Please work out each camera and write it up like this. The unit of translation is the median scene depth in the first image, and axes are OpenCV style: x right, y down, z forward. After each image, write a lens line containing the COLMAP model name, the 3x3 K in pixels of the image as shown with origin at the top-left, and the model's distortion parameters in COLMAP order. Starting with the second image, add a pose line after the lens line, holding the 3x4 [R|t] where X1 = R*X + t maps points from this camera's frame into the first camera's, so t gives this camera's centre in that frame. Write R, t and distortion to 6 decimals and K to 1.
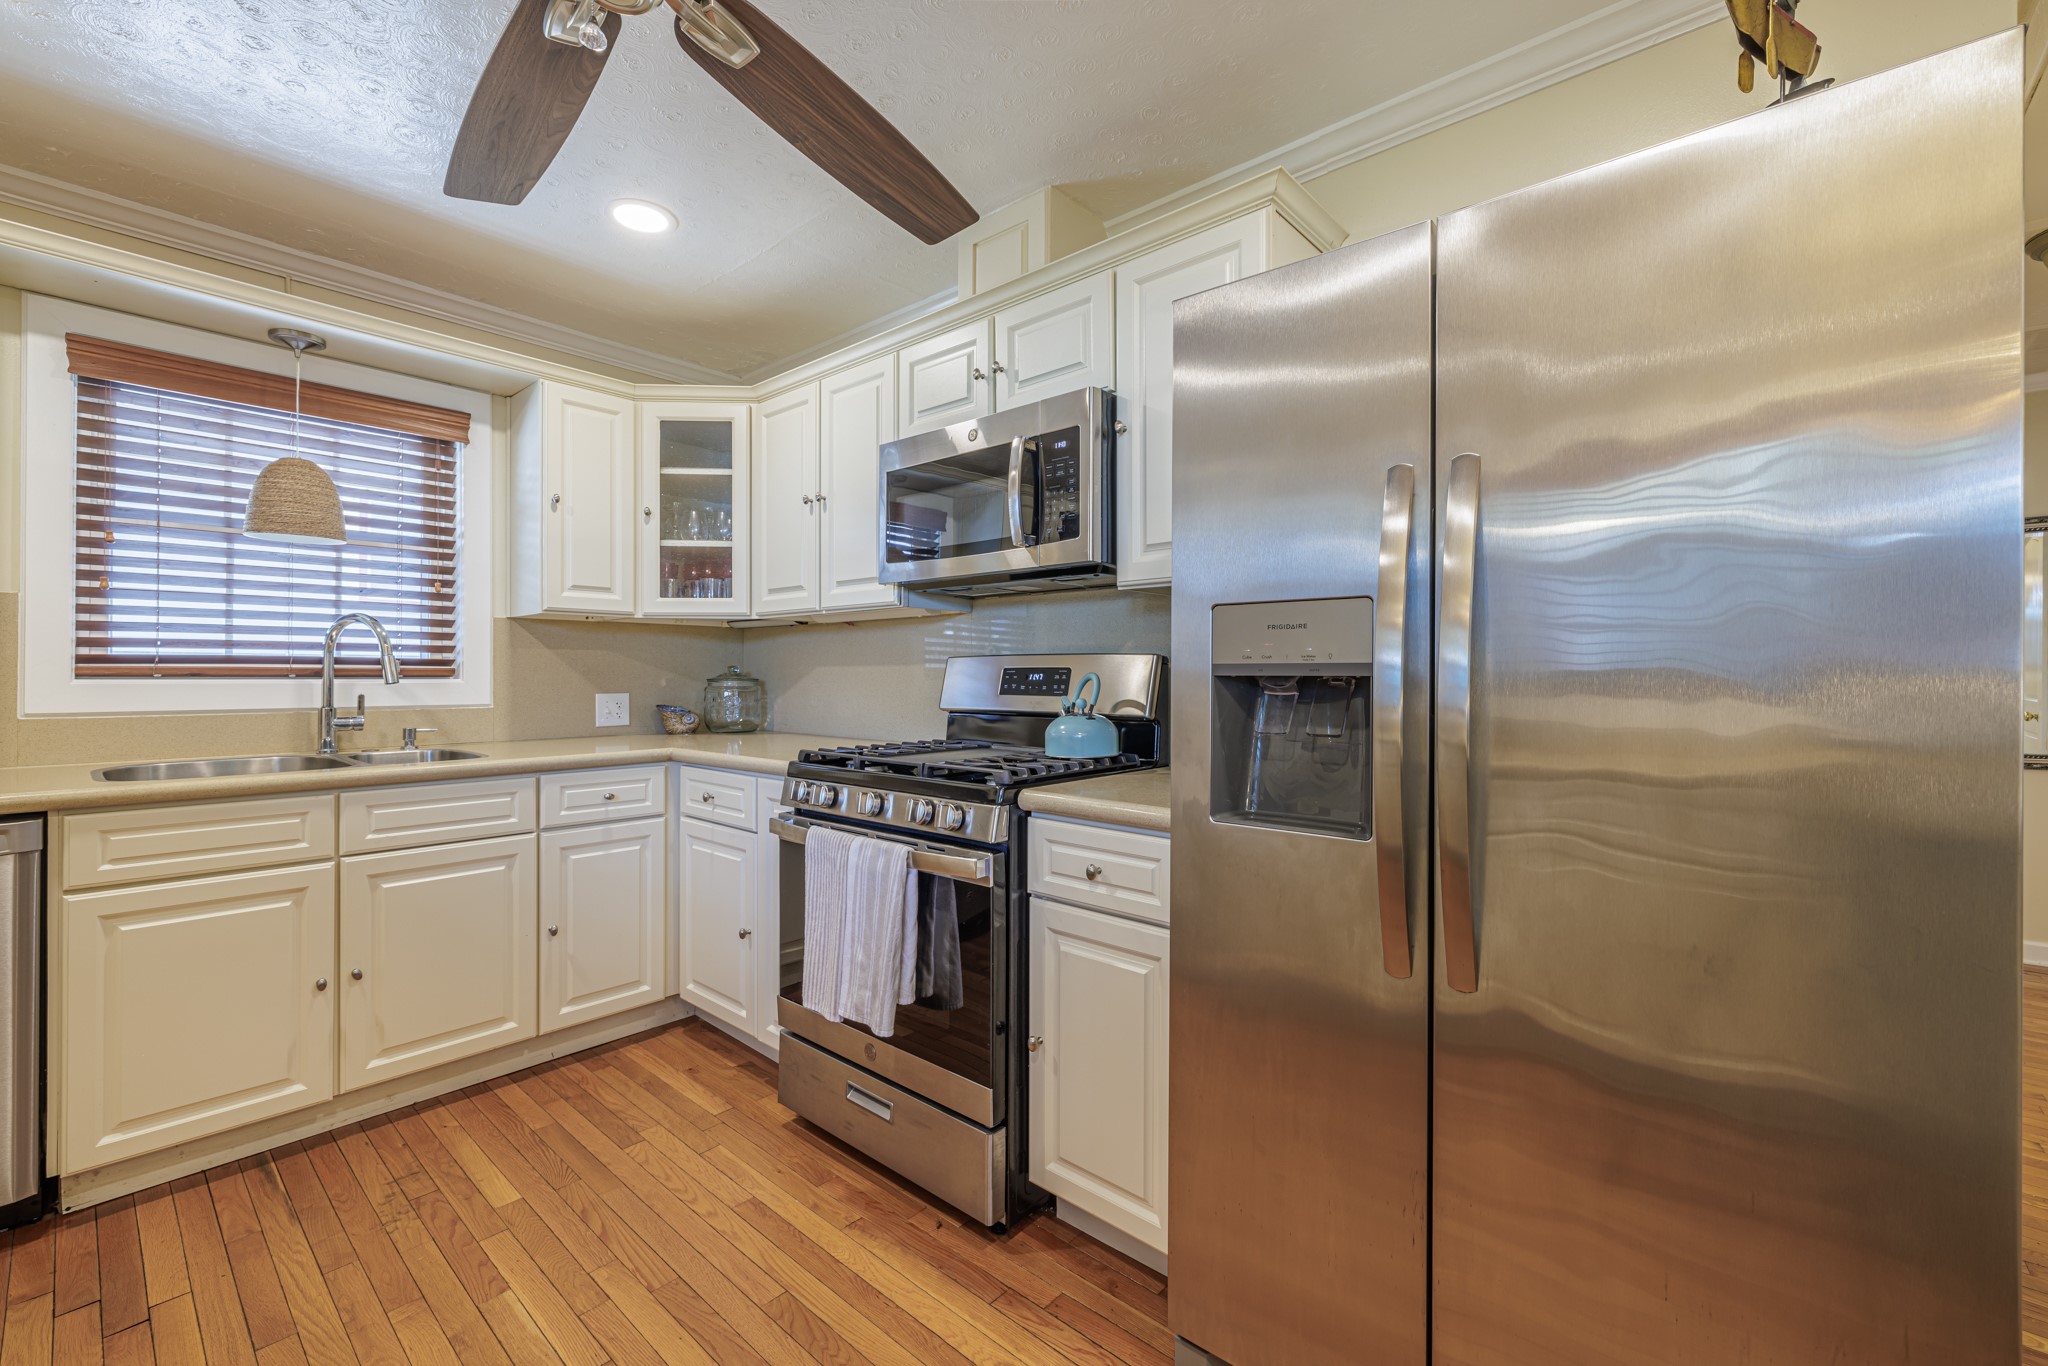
lens RADIAL K [[851.5, 0, 1025.4], [0, 851.5, 670.6], [0, 0, 1]] dist [-0.008605, 0.000427]
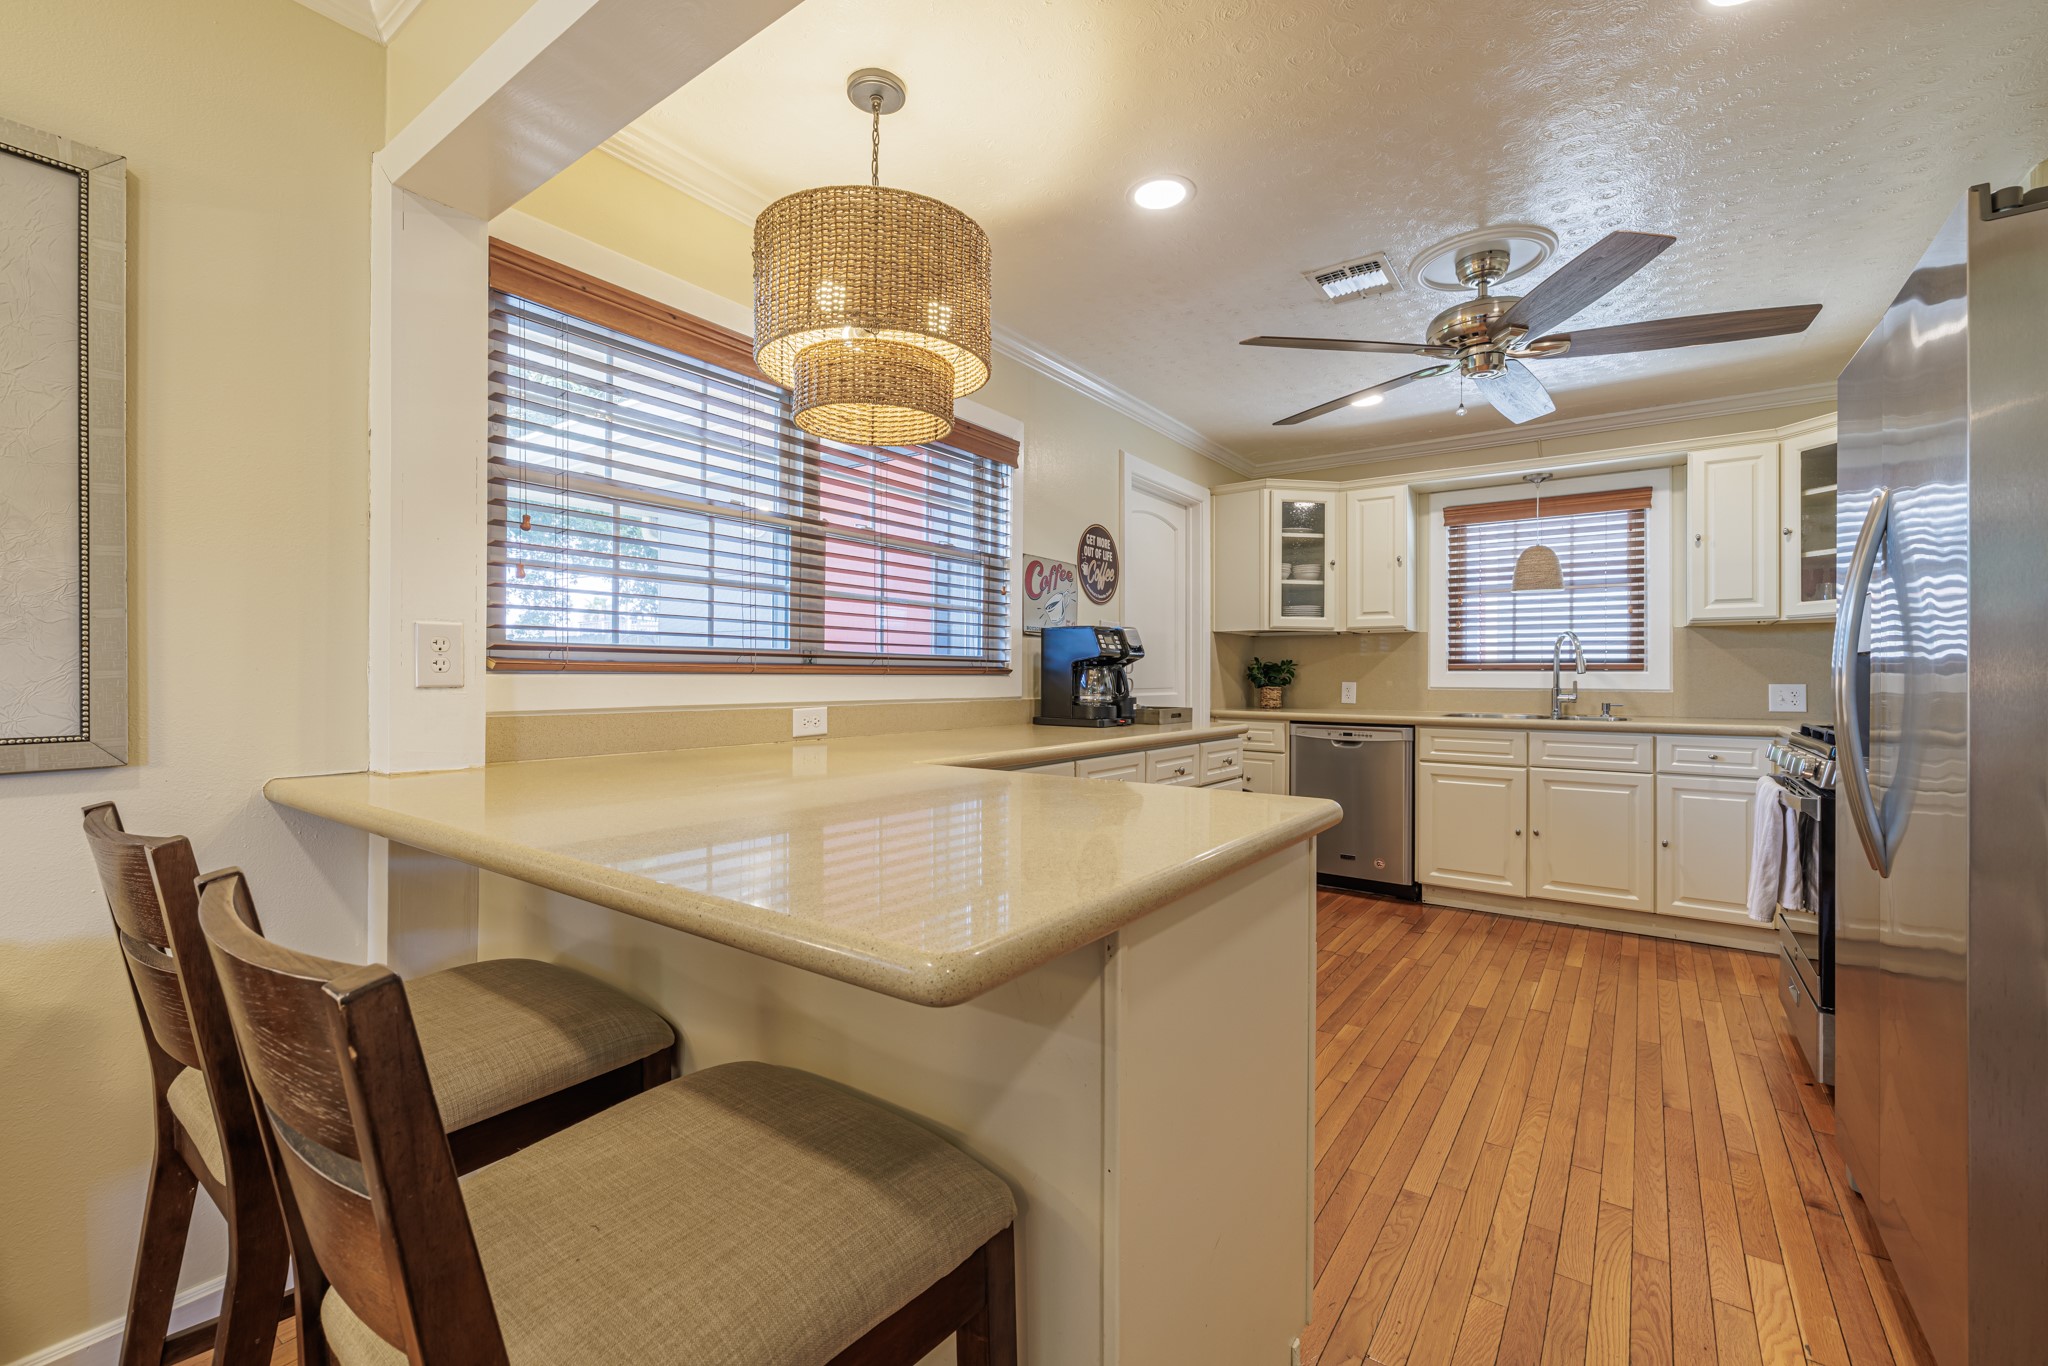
lens RADIAL K [[851.5, 0, 1029.0], [0, 851.5, 675.2], [0, 0, 1]] dist [-0.008605, 0.000427]
pose [[0.106647, -0.002709, -0.994293, 0.755658], [0.001510, 0.999996, -0.002562, 0.020641], [0.994296, -0.001228, 0.106650, -0.230511]]
